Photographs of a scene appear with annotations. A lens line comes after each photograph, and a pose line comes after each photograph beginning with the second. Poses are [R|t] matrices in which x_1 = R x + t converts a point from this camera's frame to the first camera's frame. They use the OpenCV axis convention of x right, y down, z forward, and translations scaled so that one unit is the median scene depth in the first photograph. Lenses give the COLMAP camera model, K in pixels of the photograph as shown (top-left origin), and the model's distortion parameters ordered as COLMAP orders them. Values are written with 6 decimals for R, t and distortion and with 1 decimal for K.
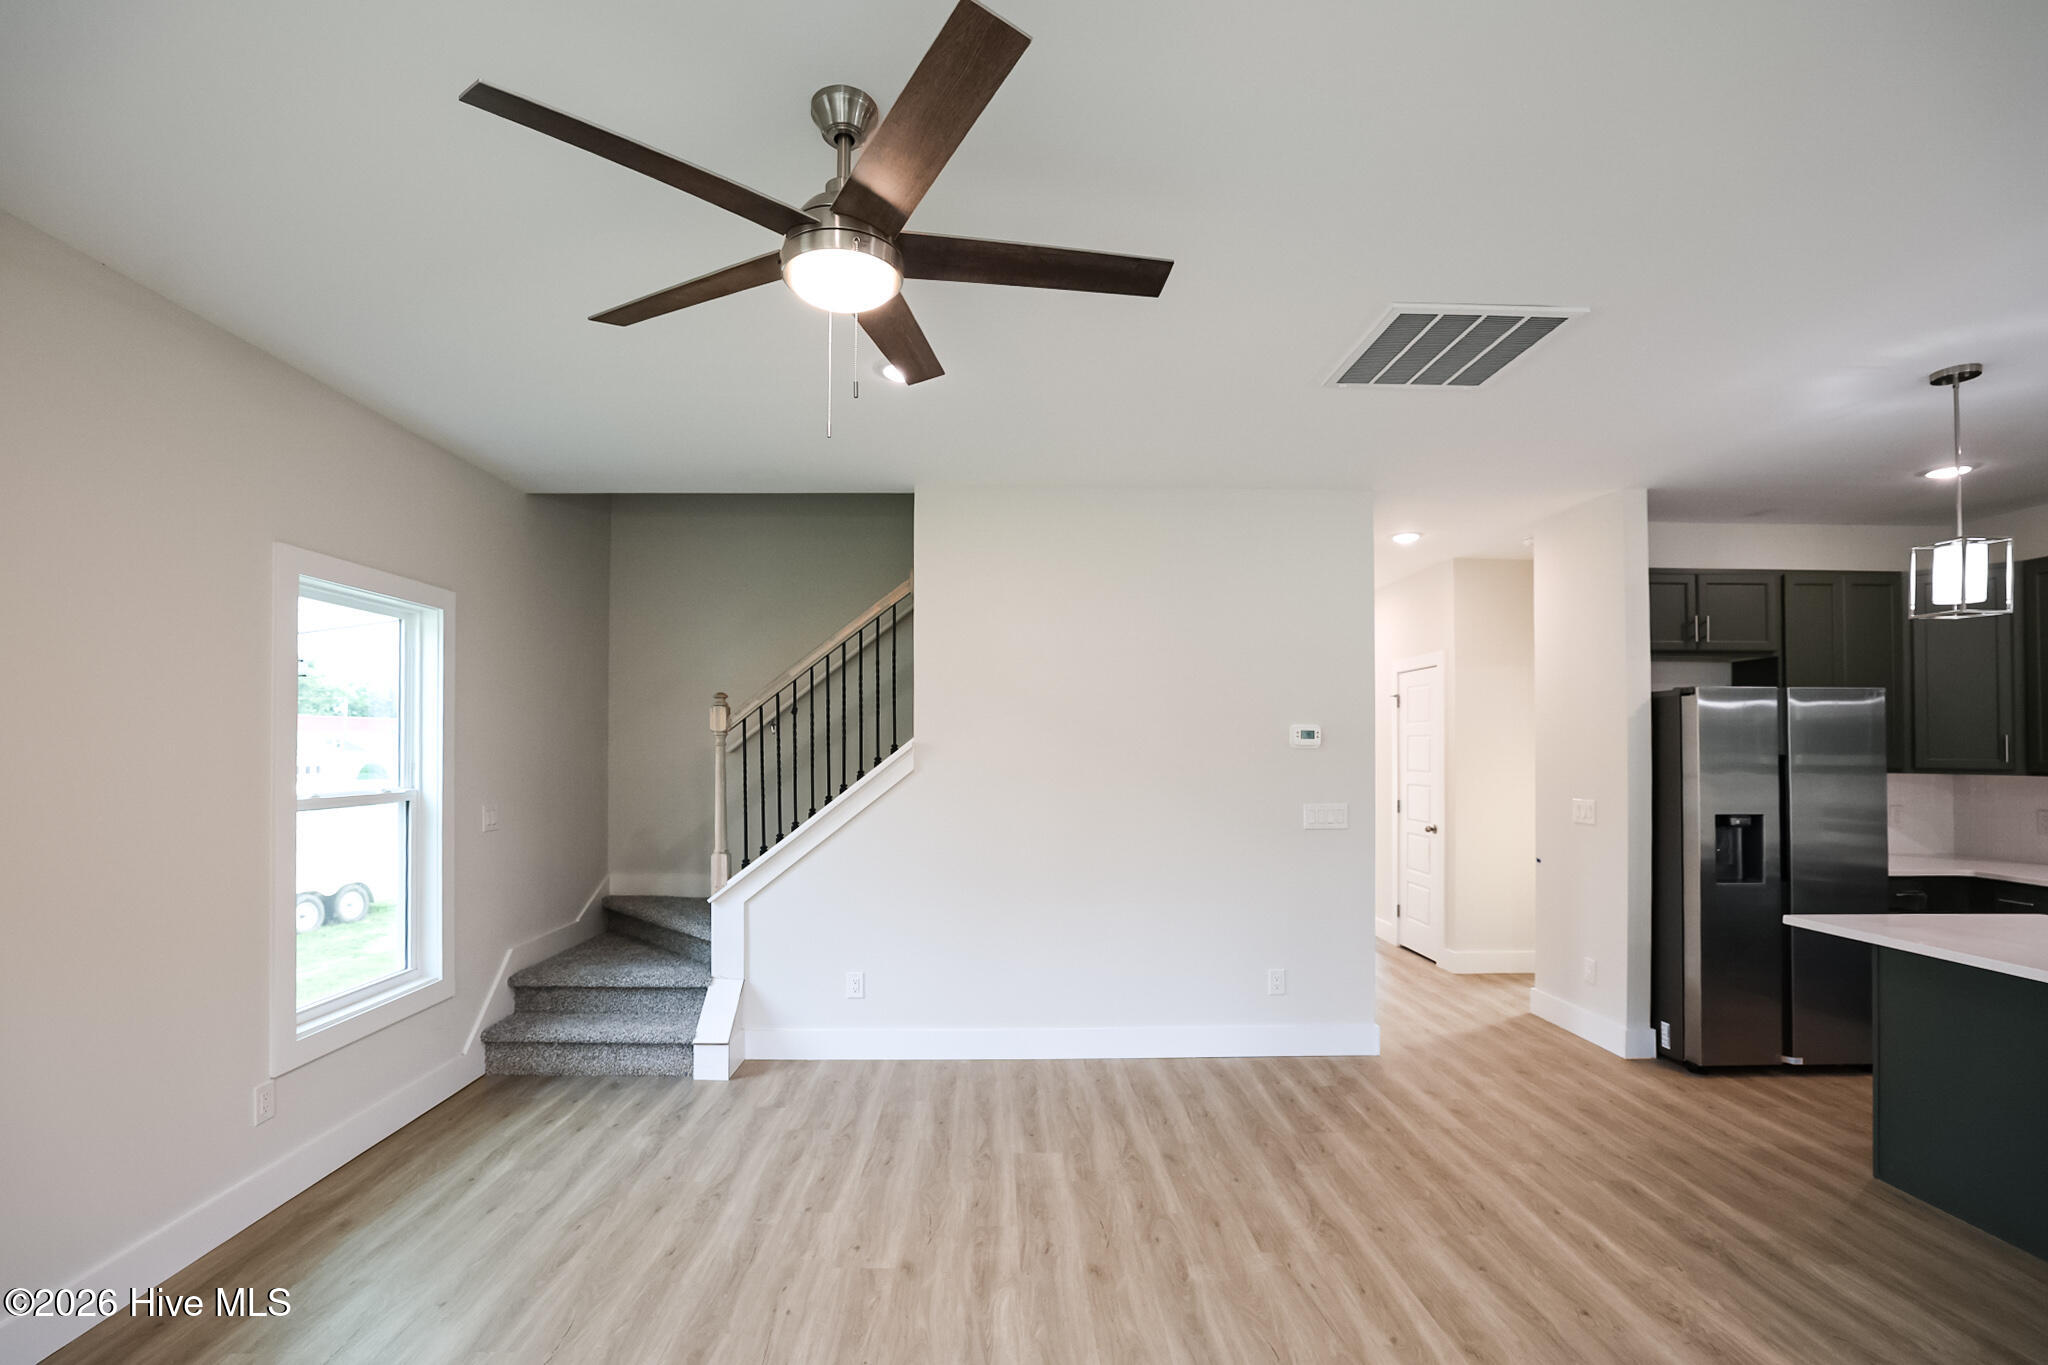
lens RADIAL K [[893.6, 0, 1014.0], [0, 893.6, 734.3], [0, 0, 1]] dist [-0.032037, 0.008884]
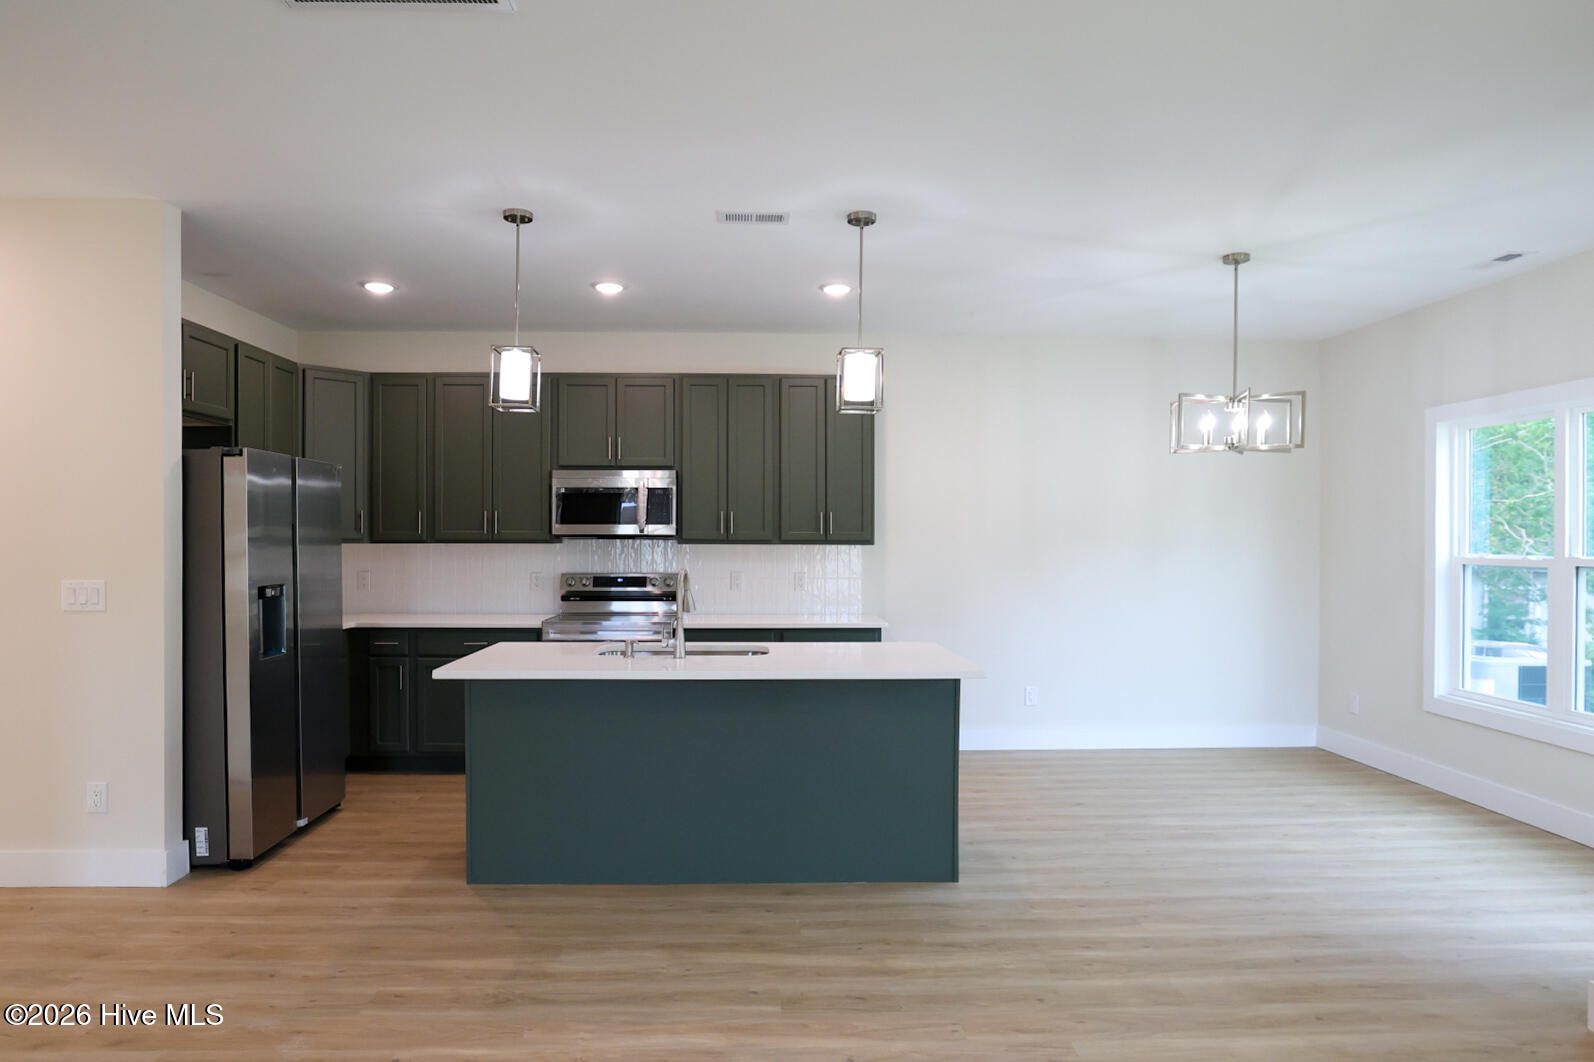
lens RADIAL K [[898.6, 0, 769.7], [0, 898.6, 543.3], [0, 0, 1]] dist [-0.031619, -0.000546]
pose [[-0.009552, -0.007798, 0.999924, -0.149242], [-0.014828, 0.999861, 0.007656, 0.030181], [-0.999844, -0.014753, -0.009666, 0.461348]]
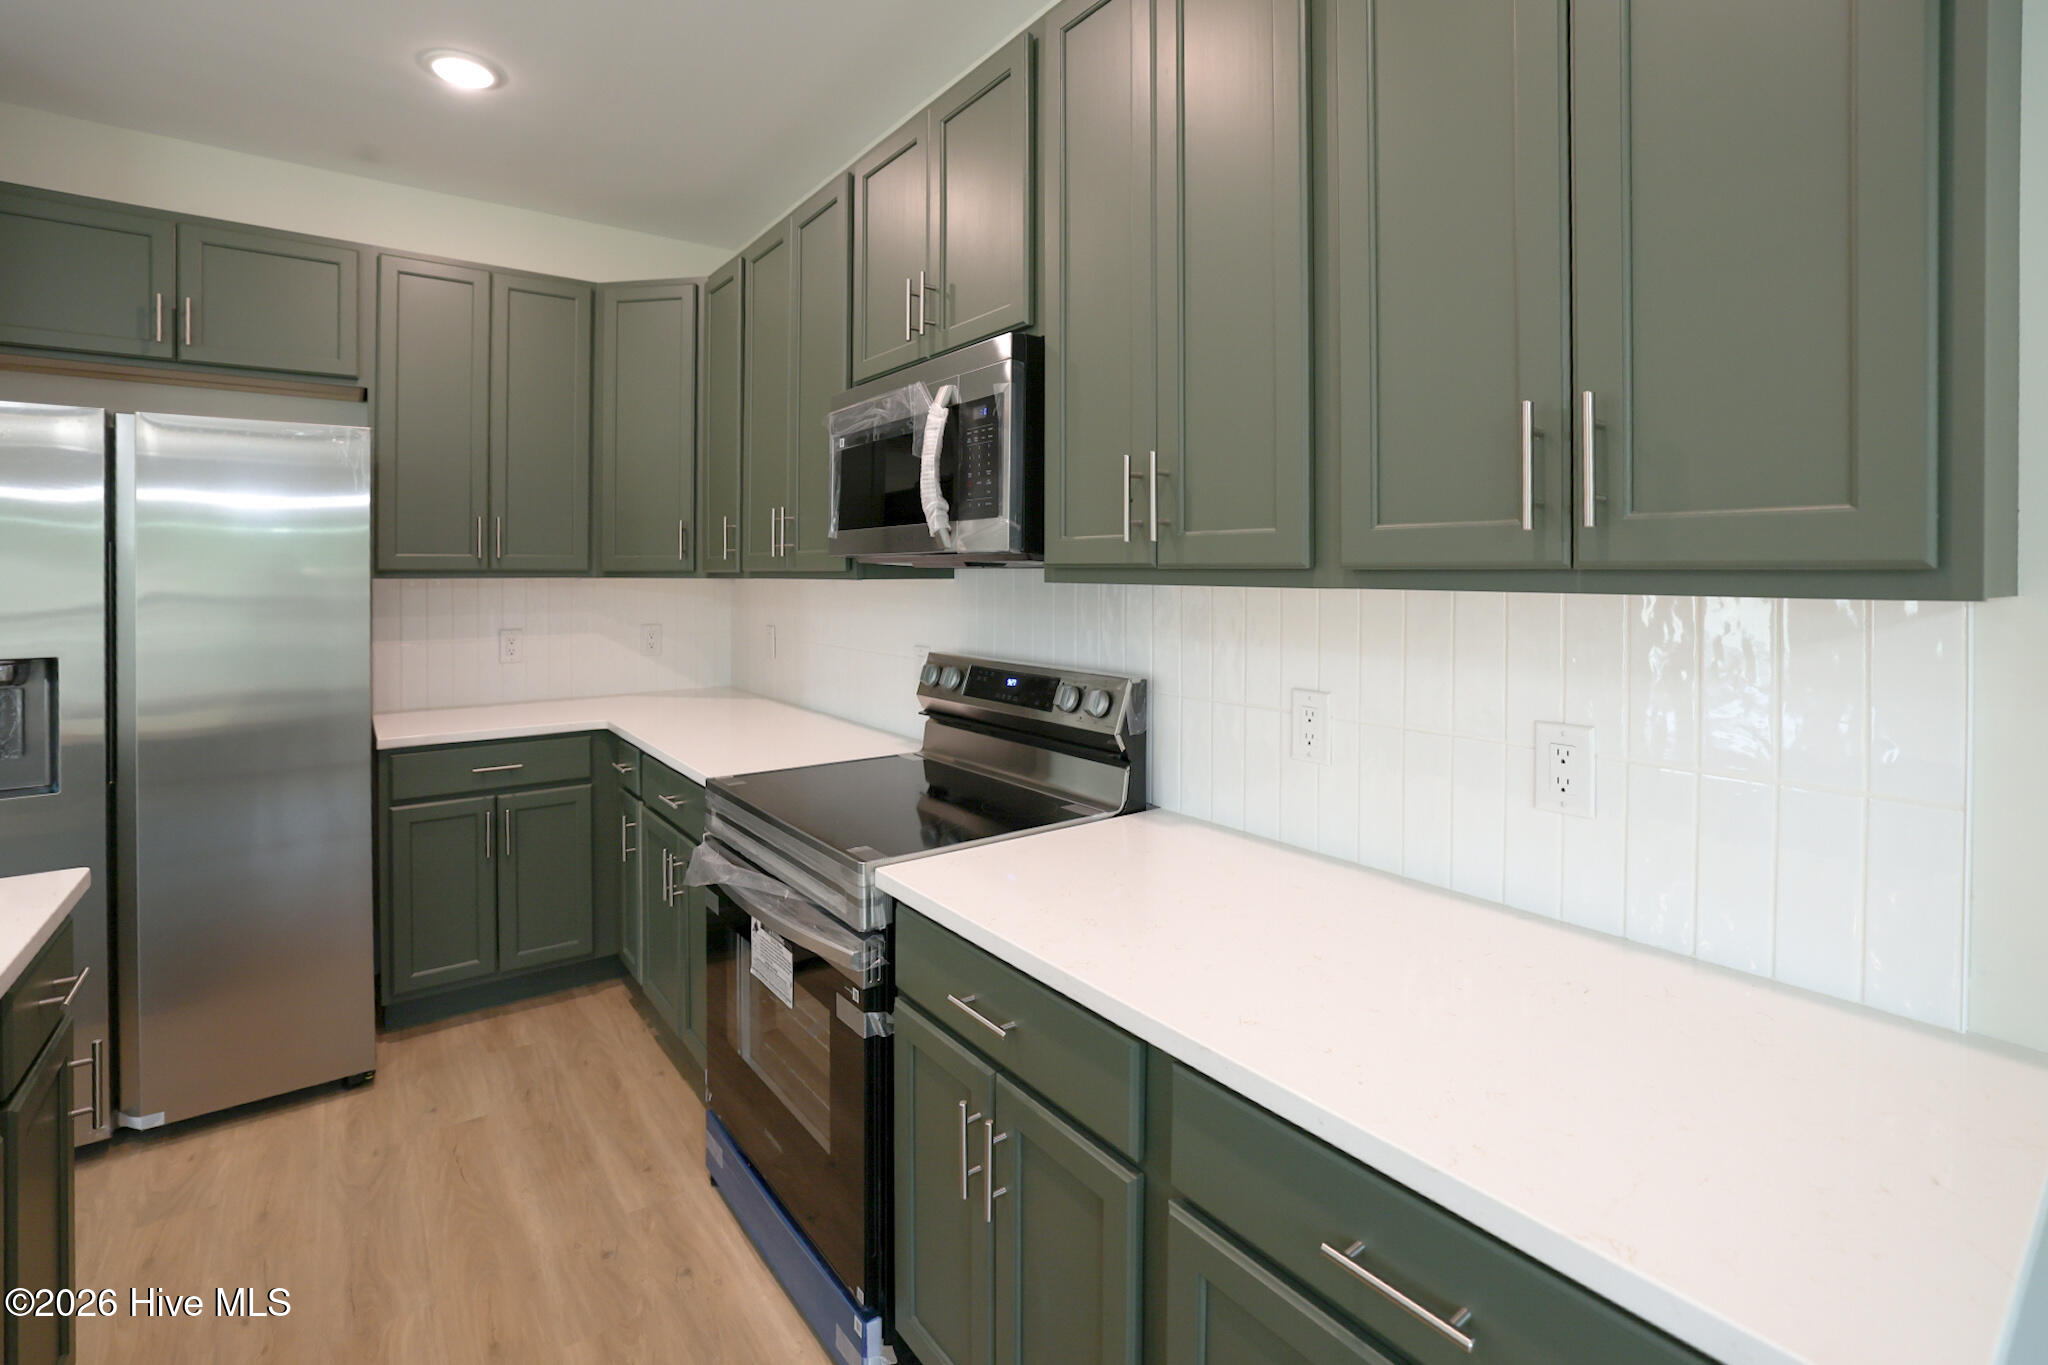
lens RADIAL K [[934.0, 0, 1012.2], [0, 934.0, 571.6], [0, 0, 1]] dist [-0.035003, 0.010375]
pose [[0.816495, -0.003941, 0.577339, 0.992726], [-0.003654, 0.999921, 0.011994, 0.033277], [-0.577341, -0.011903, 0.816417, 0.250742]]
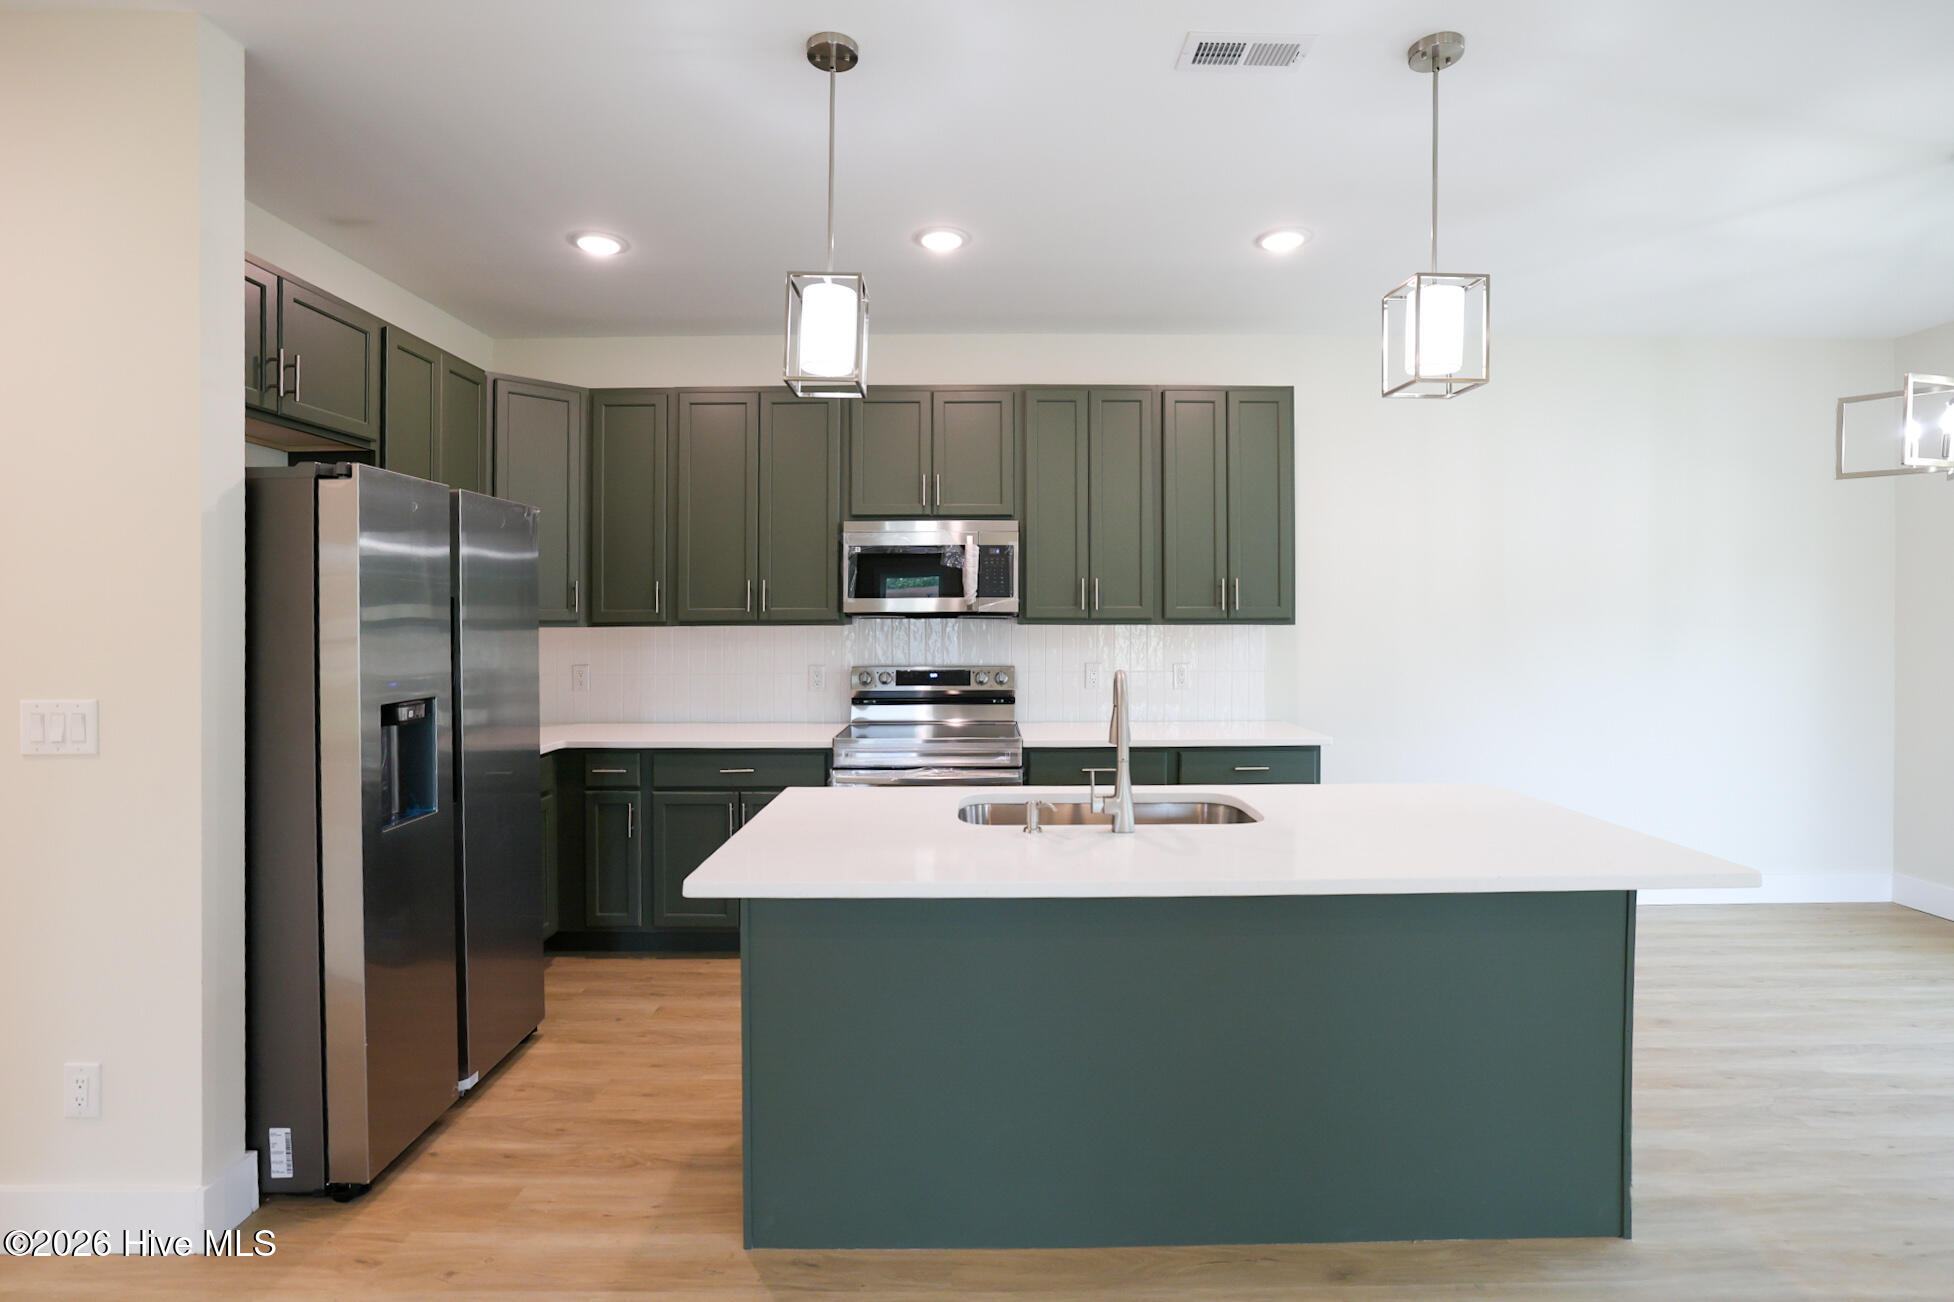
lens RADIAL K [[908.4, 0, 985.3], [0, 908.4, 605.0], [0, 0, 1]] dist [-0.029167, 0.002498]
pose [[0.014235, 0.008717, 0.999861, 0.248124], [-0.009970, 0.999914, -0.008576, 0.030715], [-0.999849, -0.009846, 0.014321, 0.614128]]
